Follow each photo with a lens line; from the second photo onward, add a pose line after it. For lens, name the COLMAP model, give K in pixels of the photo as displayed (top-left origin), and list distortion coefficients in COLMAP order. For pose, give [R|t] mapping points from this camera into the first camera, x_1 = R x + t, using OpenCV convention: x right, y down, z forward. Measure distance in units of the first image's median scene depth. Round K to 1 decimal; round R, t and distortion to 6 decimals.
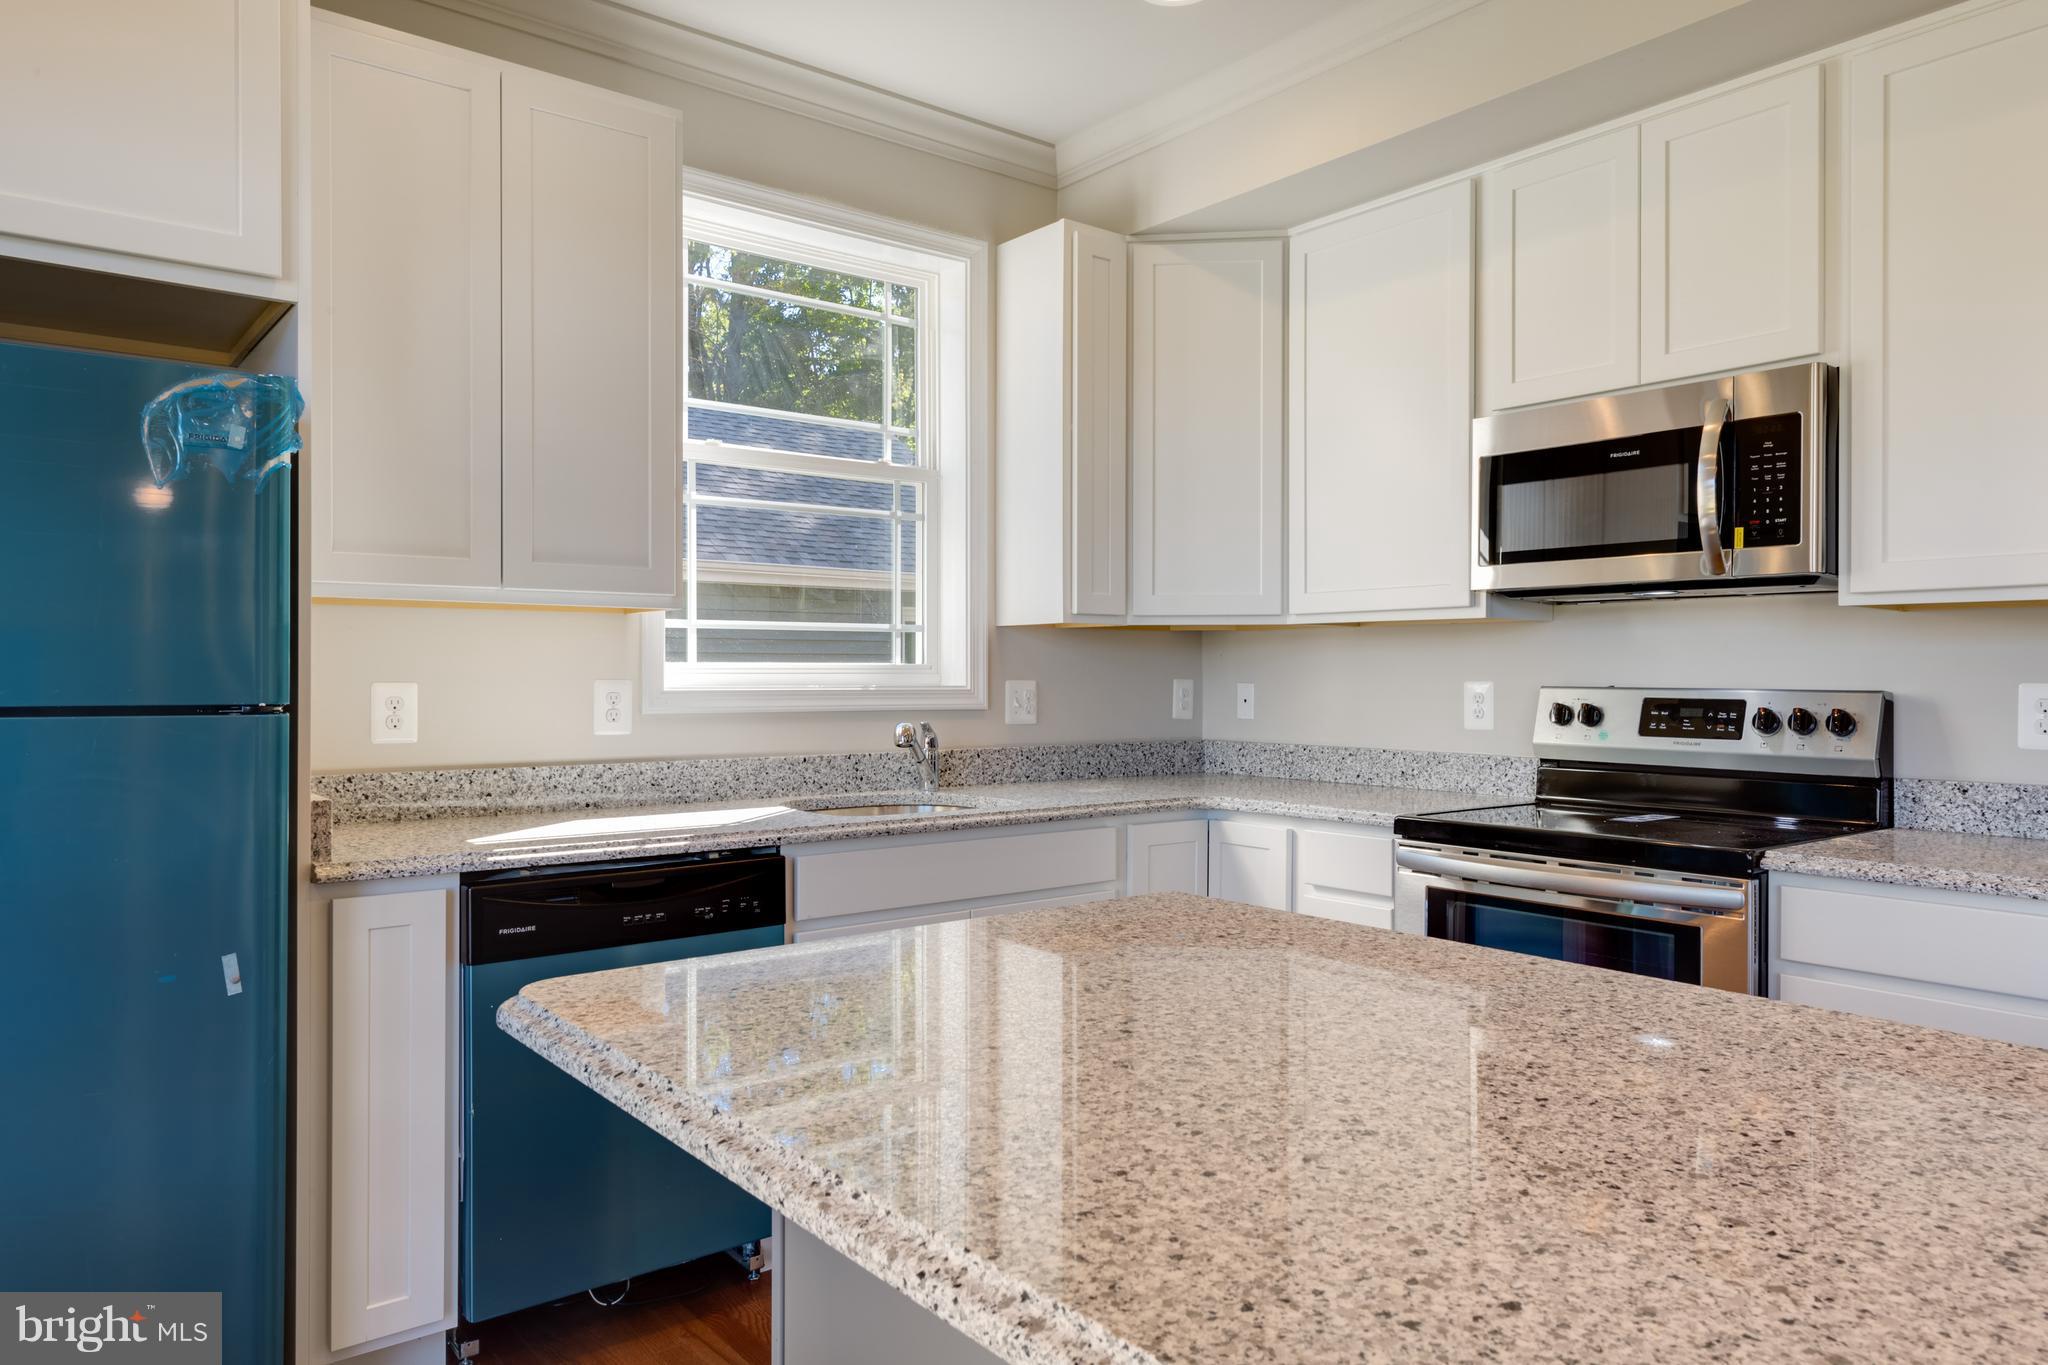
lens RADIAL K [[1340.3, 0, 1063.2], [0, 1340.3, 683.7], [0, 0, 1]] dist [0.000611, -0.000024]
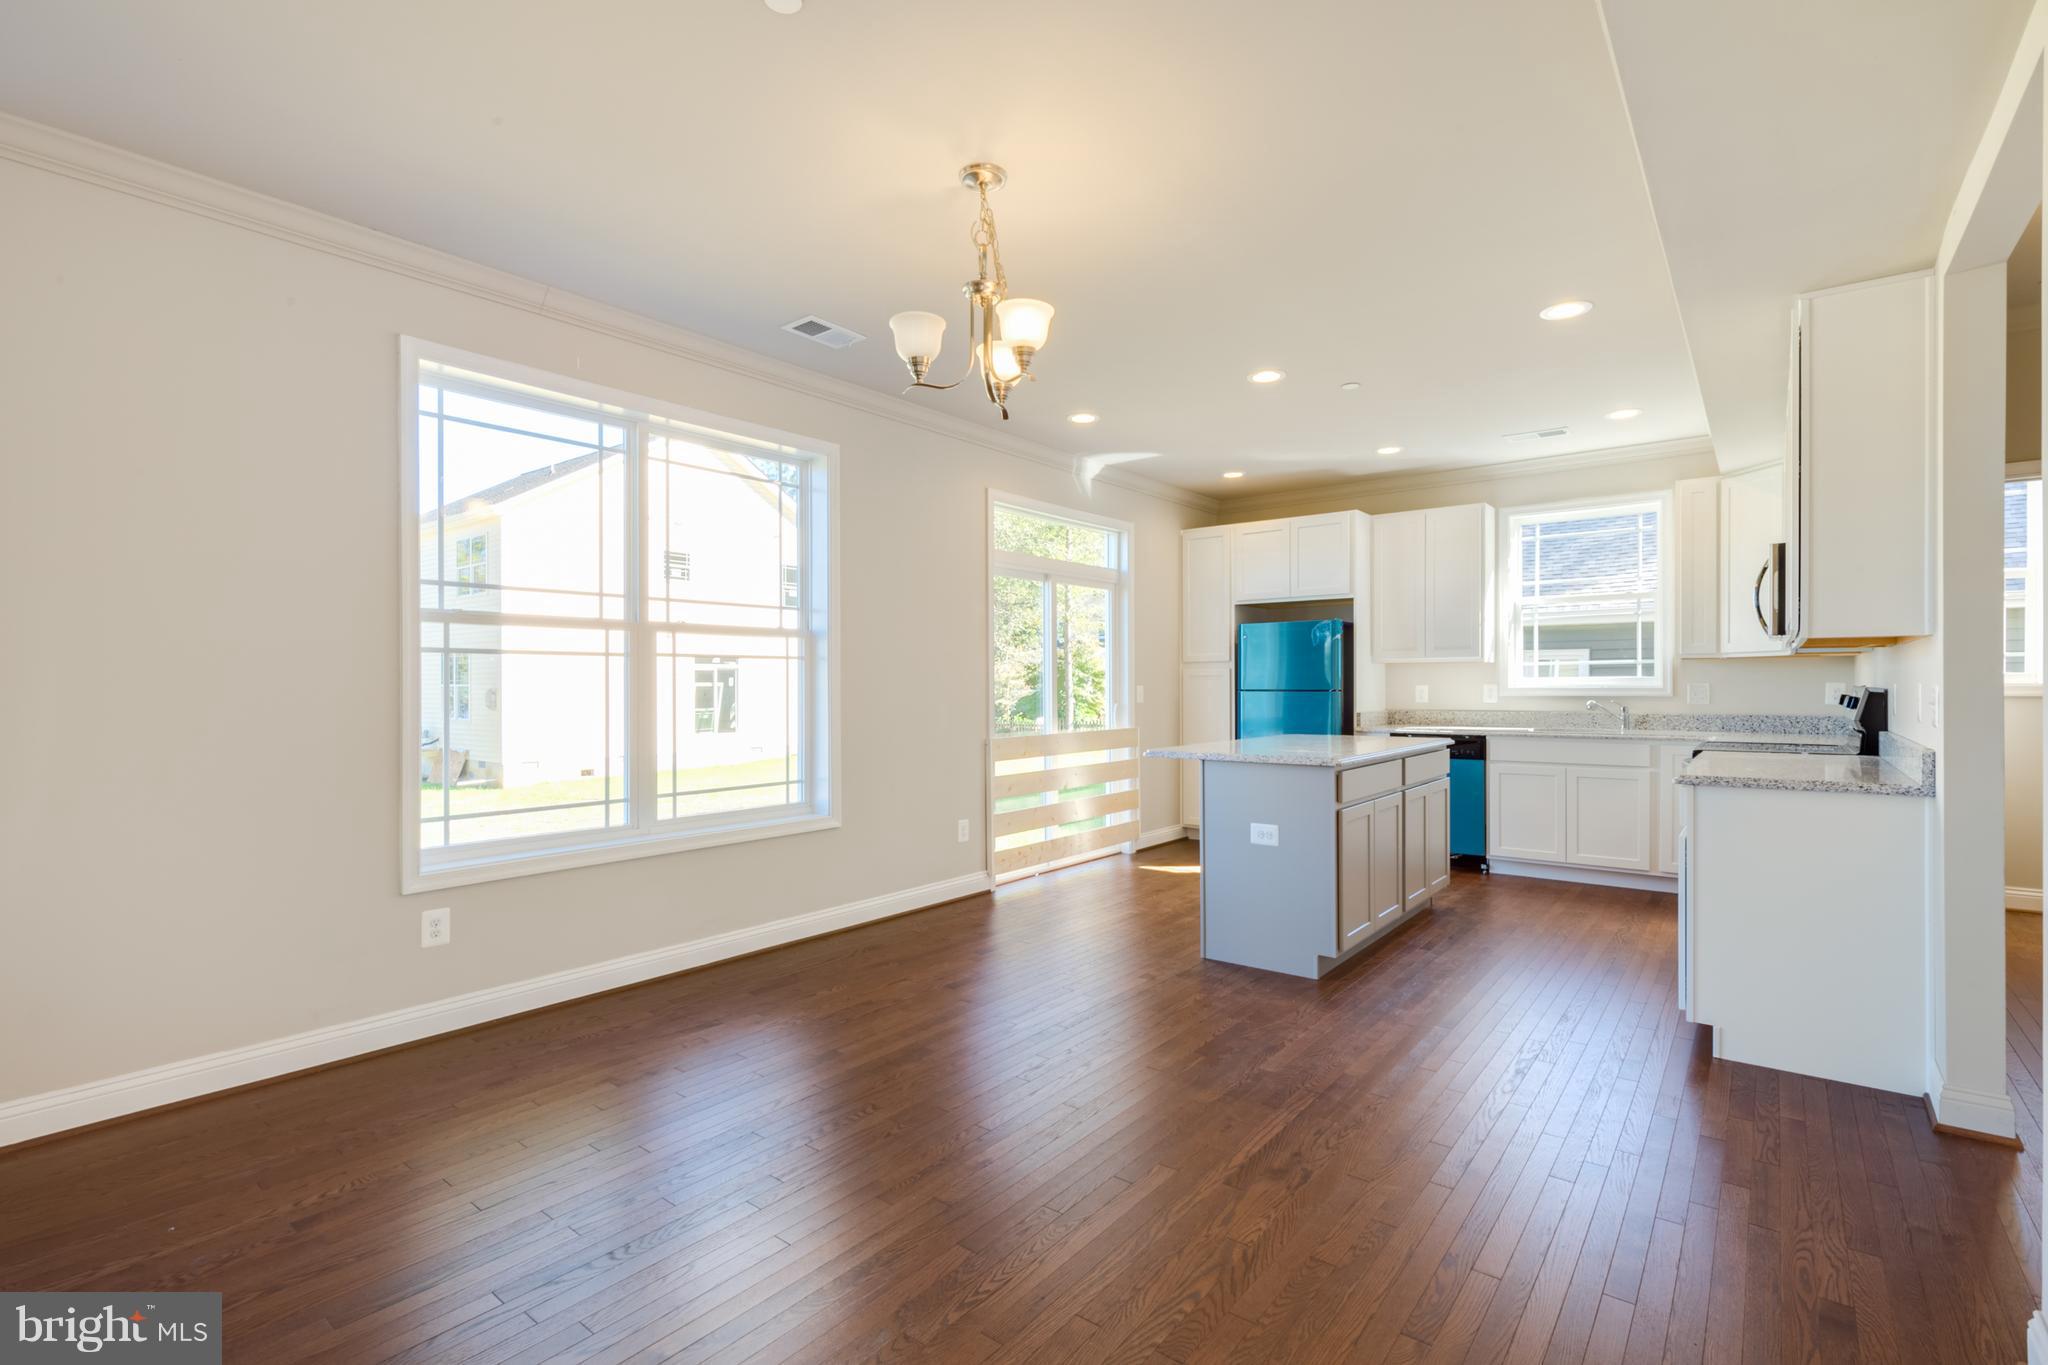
lens RADIAL K [[954.5, 0, 1020.5], [0, 954.5, 693.3], [0, 0, 1]] dist [-0.001195, -0.000149]
pose [[0.207454, 0.006479, -0.978223, 1.463520], [-0.001202, 0.999979, 0.006368, 0.005132], [0.978244, -0.000146, 0.207457, -0.458534]]
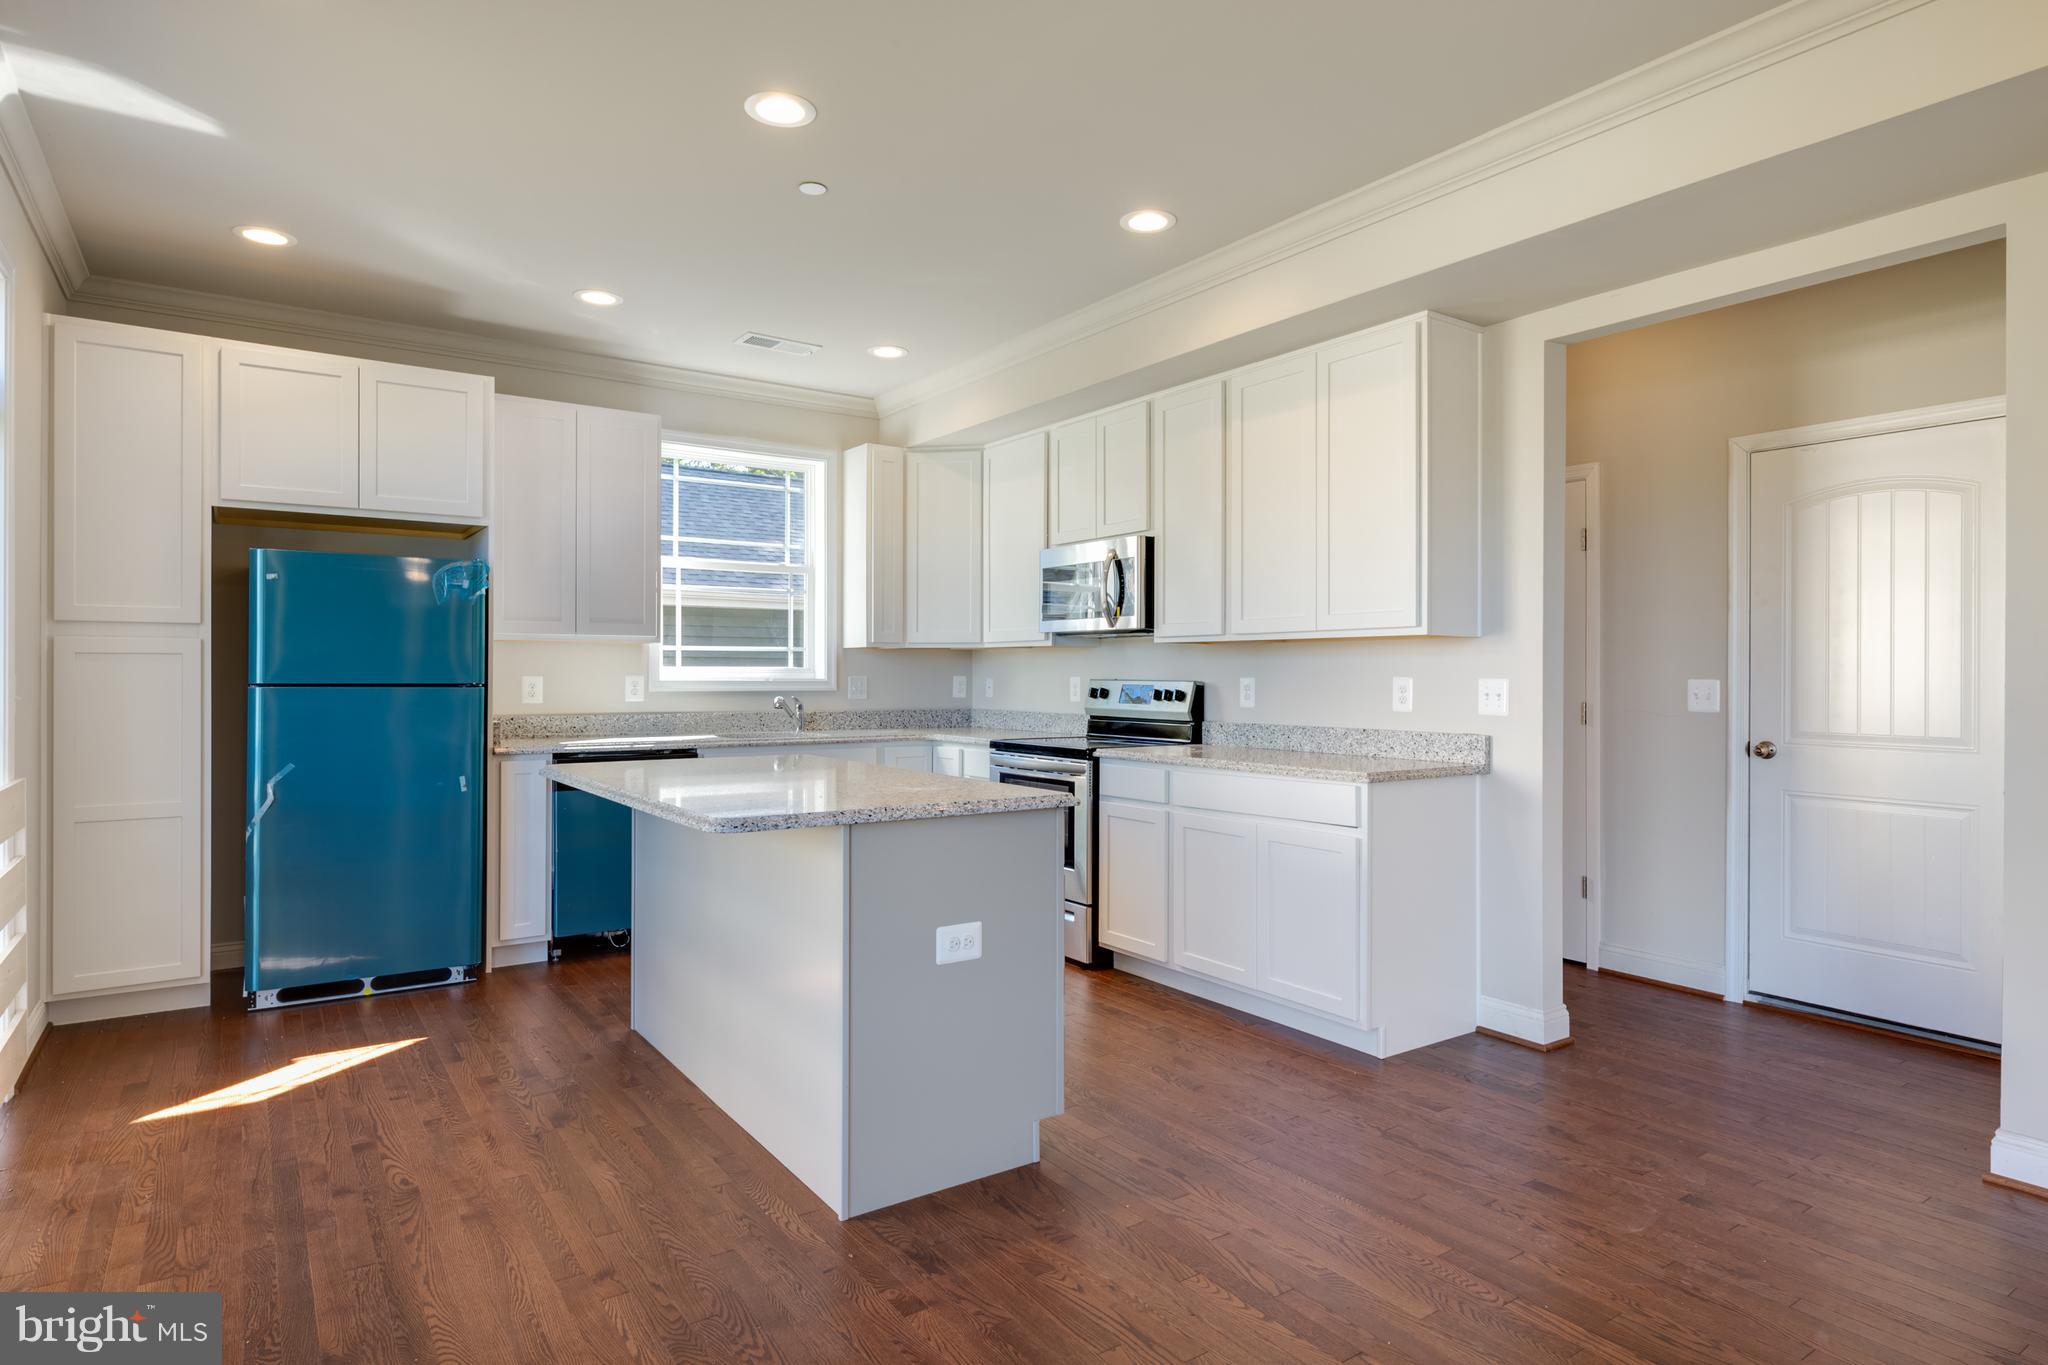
lens RADIAL K [[1137.5, 0, 1067.9], [0, 1137.5, 679.0], [0, 0, 1]] dist [0.003386, -0.000001]
pose [[0.998250, 0.001512, -0.059114, 0.428621], [-0.001692, 0.999994, -0.003001, 0.006863], [0.059109, 0.003096, 0.998247, -0.714062]]
